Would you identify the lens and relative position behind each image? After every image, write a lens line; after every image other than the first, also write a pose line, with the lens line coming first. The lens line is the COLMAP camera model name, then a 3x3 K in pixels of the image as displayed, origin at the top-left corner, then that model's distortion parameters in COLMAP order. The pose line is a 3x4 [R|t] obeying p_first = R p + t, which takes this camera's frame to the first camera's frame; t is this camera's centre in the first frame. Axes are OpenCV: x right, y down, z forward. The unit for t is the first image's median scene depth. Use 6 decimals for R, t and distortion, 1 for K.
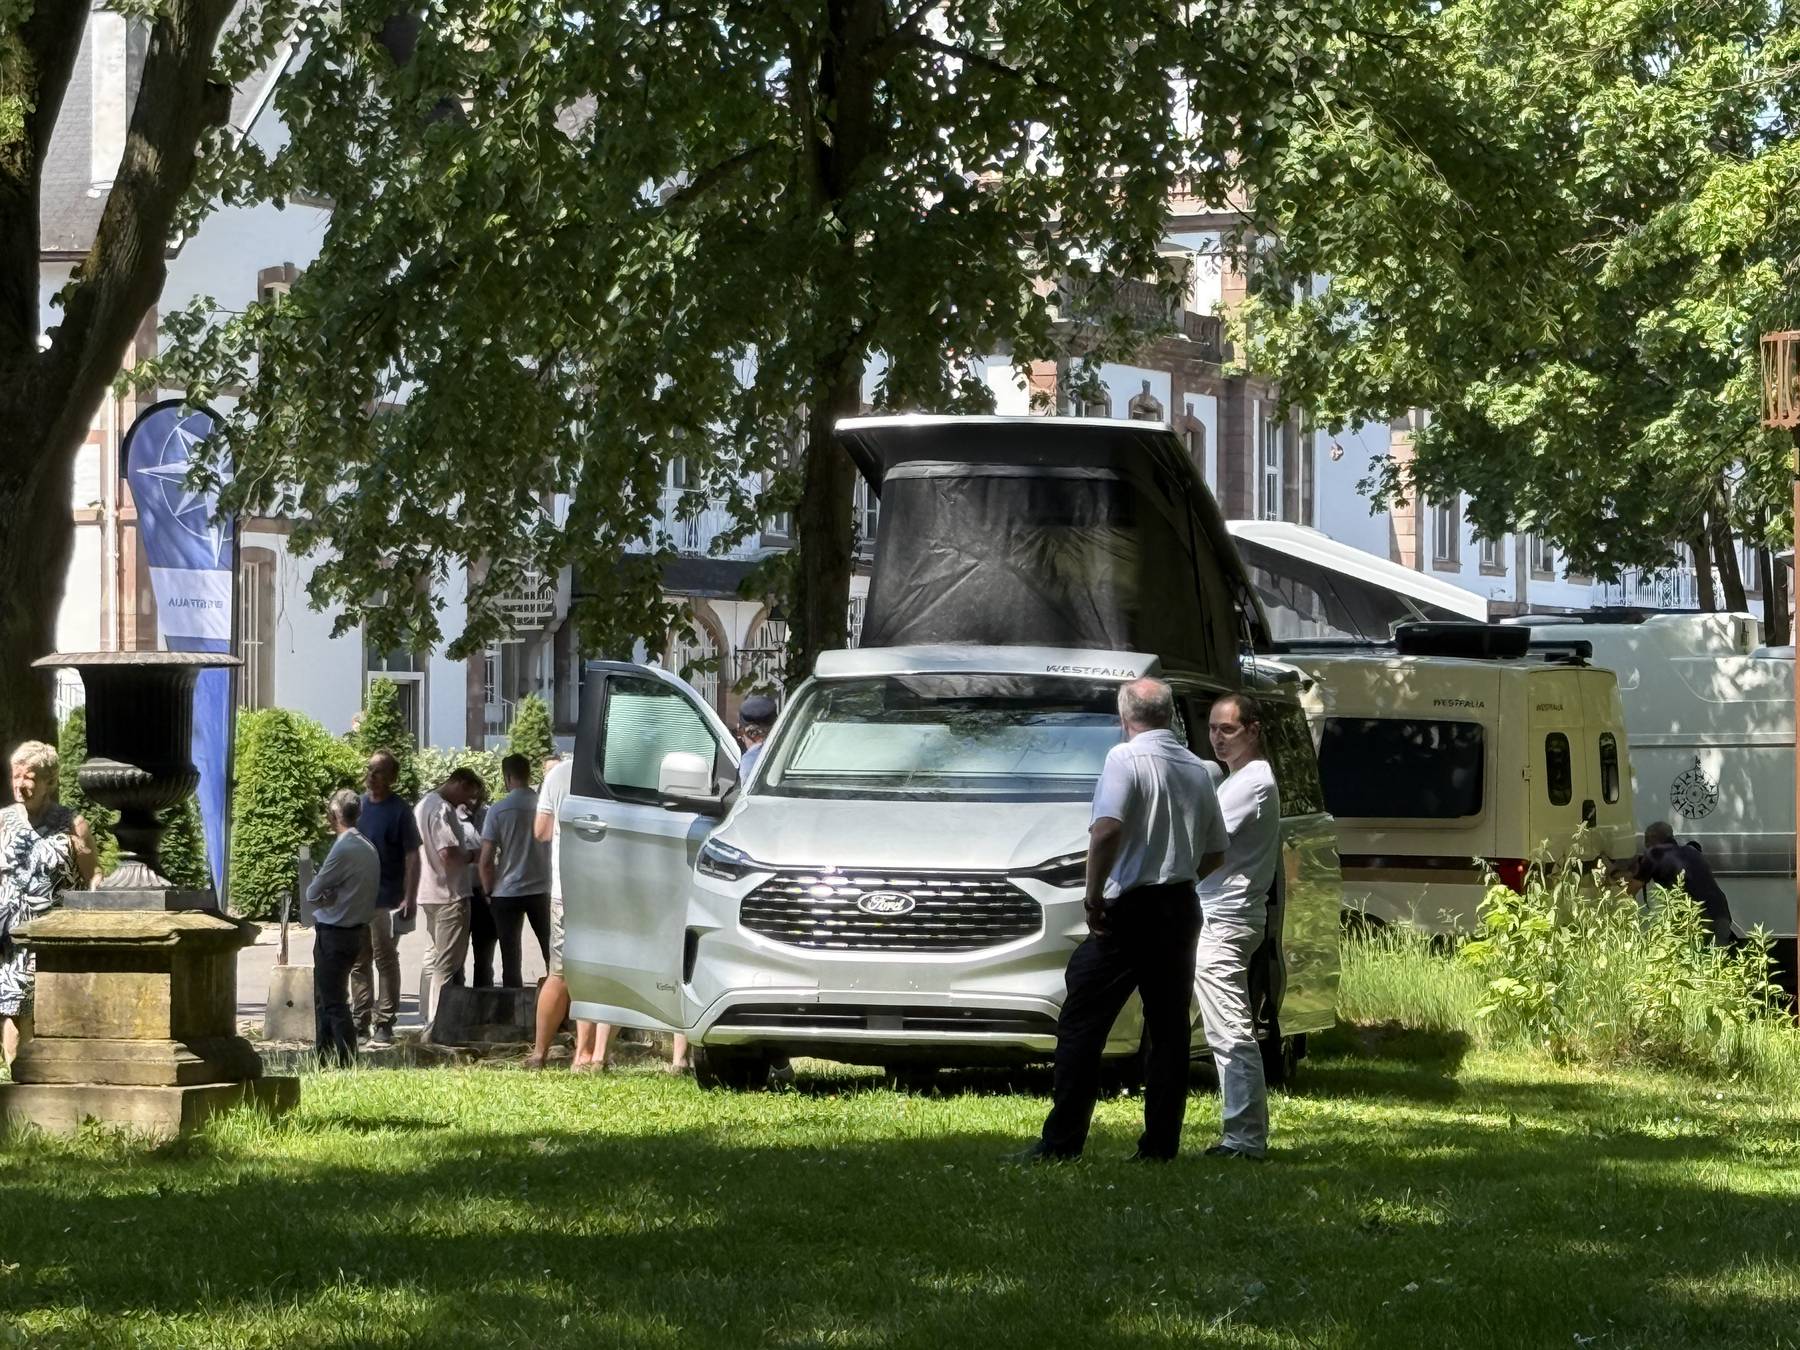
lens RADIAL K [[5513.2, 0, 900.0], [0, 5513.2, 675.0], [0, 0, 1]] dist [0.164933, 1.741010]
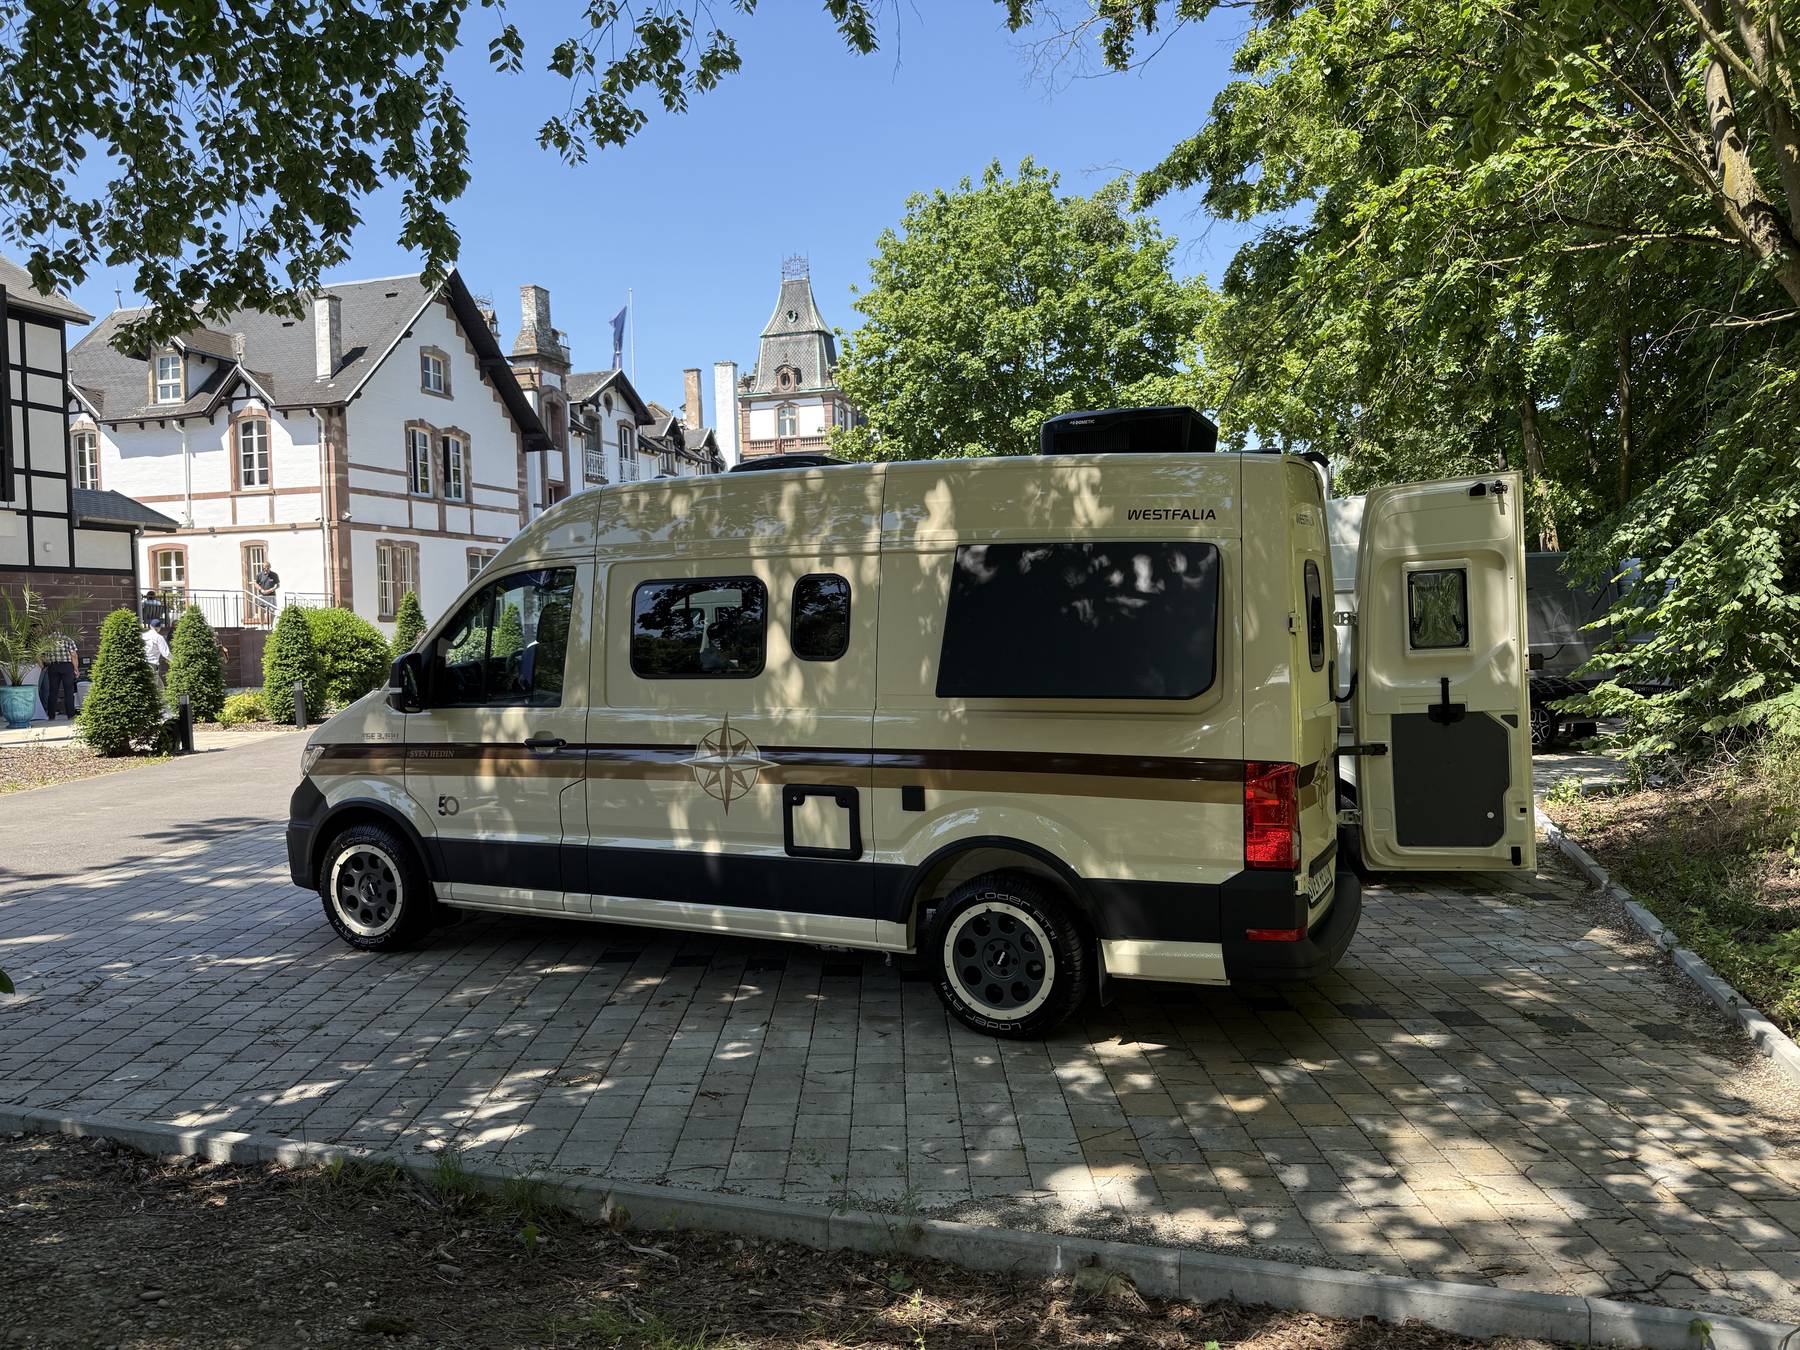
lens RADIAL K [[1248.1, 0, 902.5], [0, 1248.1, 666.5], [0, 0, 1]] dist [0.034905, -0.069501]
pose [[0.993095, -0.022541, 0.115125, 0.023853], [0.017115, 0.998705, 0.047900, 0.006748], [-0.116056, -0.045599, 0.992195, 0.391019]]
